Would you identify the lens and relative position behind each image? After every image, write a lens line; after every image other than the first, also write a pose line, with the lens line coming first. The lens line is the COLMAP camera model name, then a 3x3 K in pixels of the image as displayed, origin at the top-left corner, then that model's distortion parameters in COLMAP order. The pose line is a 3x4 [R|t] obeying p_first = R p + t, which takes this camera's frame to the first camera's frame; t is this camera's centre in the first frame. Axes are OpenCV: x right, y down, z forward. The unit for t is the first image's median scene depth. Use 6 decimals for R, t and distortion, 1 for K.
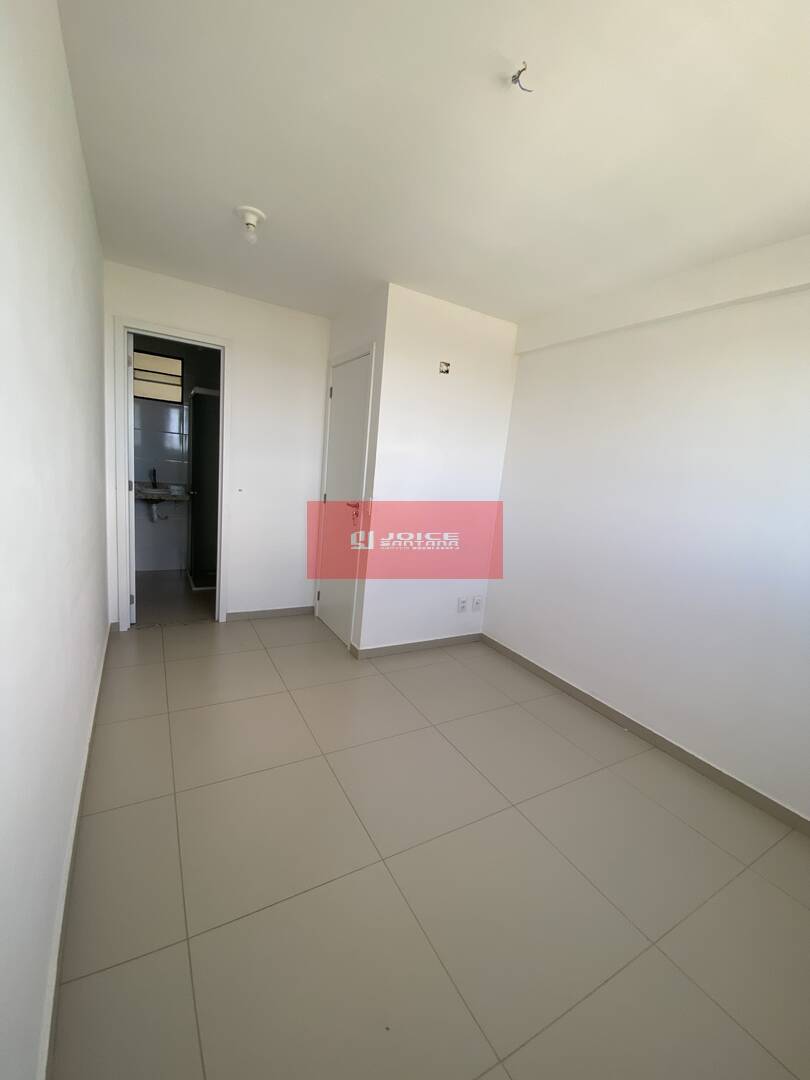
lens RADIAL K [[446.3, 0, 408.7], [0, 446.3, 540.0], [0, 0, 1]] dist [0.049696, -0.039802]
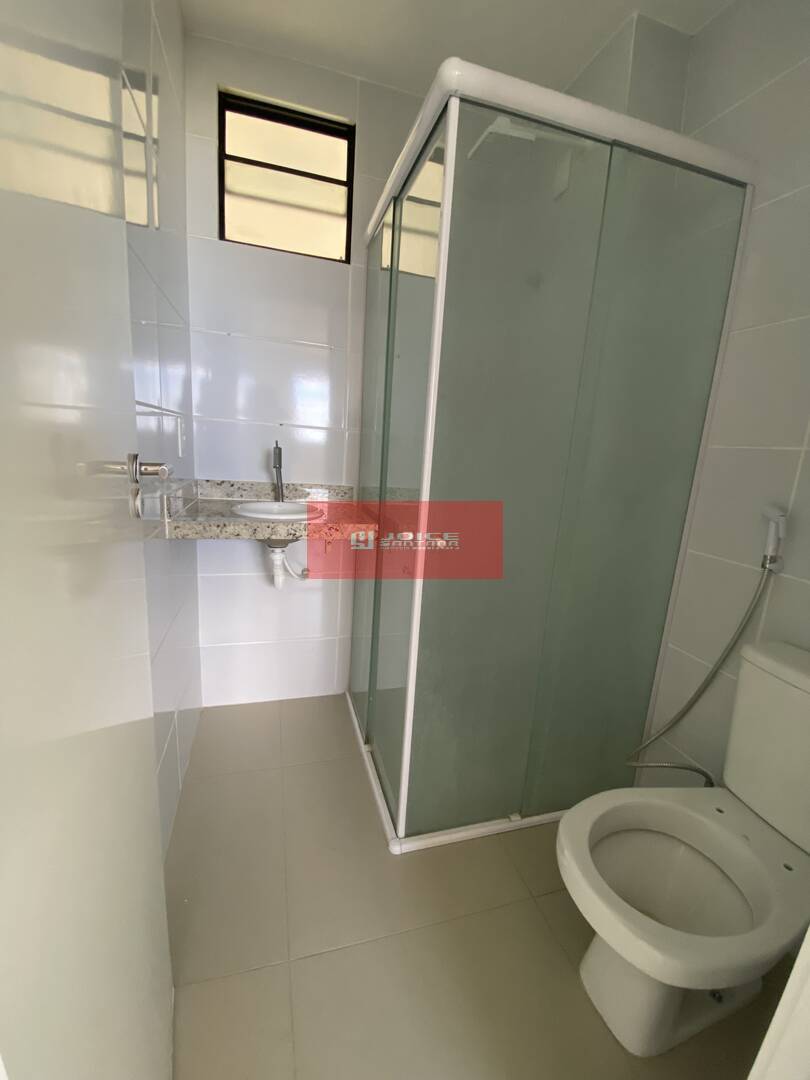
lens RADIAL K [[446.3, 0, 408.7], [0, 446.3, 540.0], [0, 0, 1]] dist [0.049696, -0.039802]
pose [[0.975496, 0.018650, -0.219227, -0.372724], [-0.012755, 0.999519, 0.028273, -0.092621], [0.219649, -0.024784, 0.975264, 0.657301]]
